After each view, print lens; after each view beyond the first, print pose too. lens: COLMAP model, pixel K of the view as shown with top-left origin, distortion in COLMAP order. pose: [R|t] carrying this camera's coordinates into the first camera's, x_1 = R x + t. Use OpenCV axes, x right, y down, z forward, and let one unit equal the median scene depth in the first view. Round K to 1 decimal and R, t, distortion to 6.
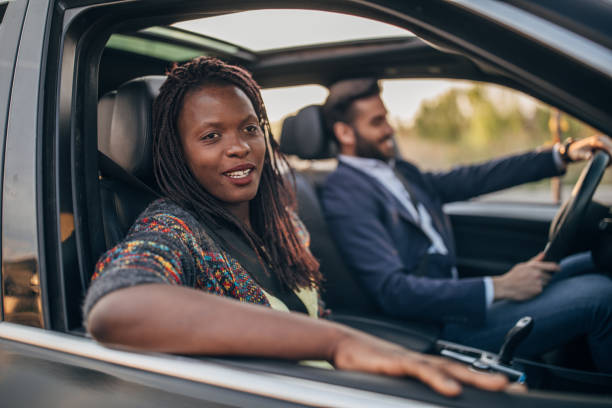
lens RADIAL K [[574.0, 0, 302.3], [0, 574.0, 205.7], [0, 0, 1]] dist [0.024949, 0.000000]
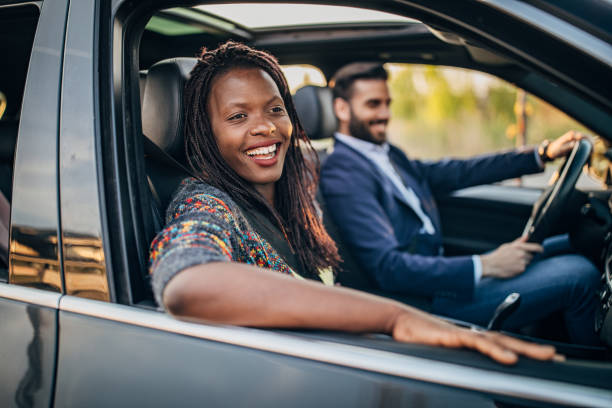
lens RADIAL K [[574.0, 0, 305.1], [0, 574.0, 202.5], [0, 0, 1]] dist [0.024949, 0.000000]
pose [[0.996216, 0.023140, 0.083780, -0.141279], [-0.026694, 0.998779, 0.041557, -0.018489], [-0.082716, -0.043636, 0.995617, -0.060226]]
